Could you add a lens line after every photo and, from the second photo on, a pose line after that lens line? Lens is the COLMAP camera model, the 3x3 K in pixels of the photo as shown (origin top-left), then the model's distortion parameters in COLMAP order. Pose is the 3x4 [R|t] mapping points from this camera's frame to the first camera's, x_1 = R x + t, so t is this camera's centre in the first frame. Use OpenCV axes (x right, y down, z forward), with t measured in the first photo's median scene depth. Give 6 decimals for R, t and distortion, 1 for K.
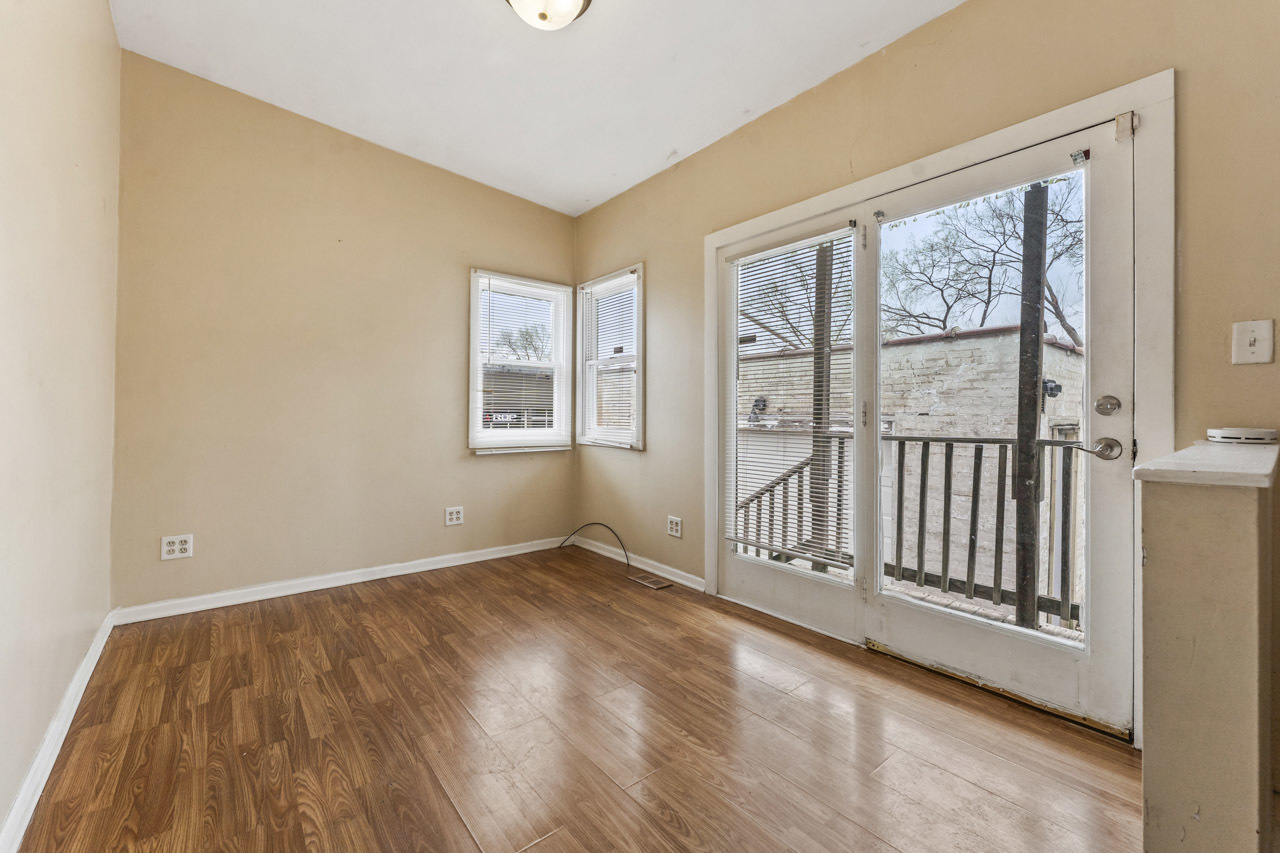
lens RADIAL K [[516.6, 0, 641.1], [0, 516.6, 412.7], [0, 0, 1]] dist [-0.002783, 0.000633]
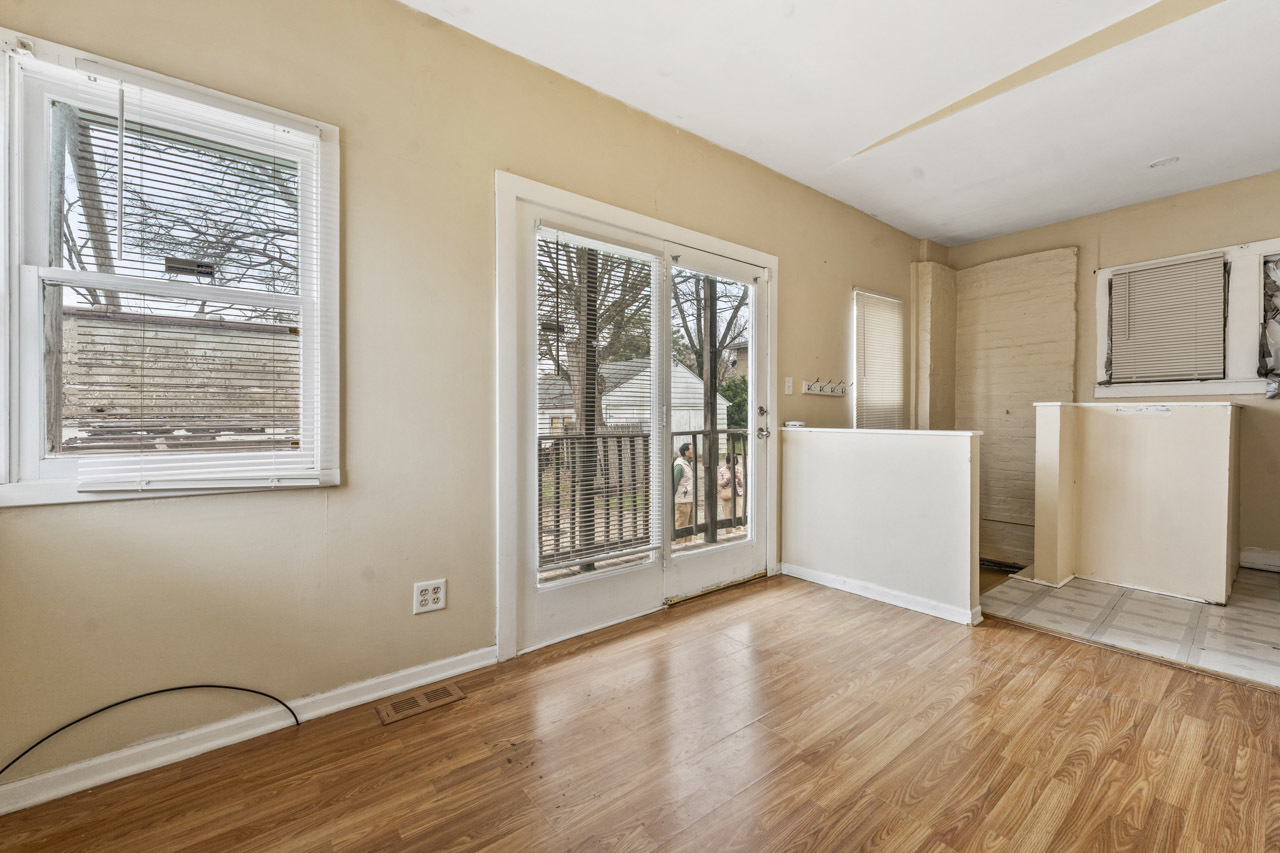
lens RADIAL K [[516.6, 0, 636.1], [0, 516.6, 419.4], [0, 0, 1]] dist [-0.002783, 0.000633]
pose [[0.021332, -0.008116, 0.999740, -0.594752], [-0.000159, 0.999967, 0.008121, 0.001017], [-0.999772, -0.000332, 0.021330, 0.789788]]
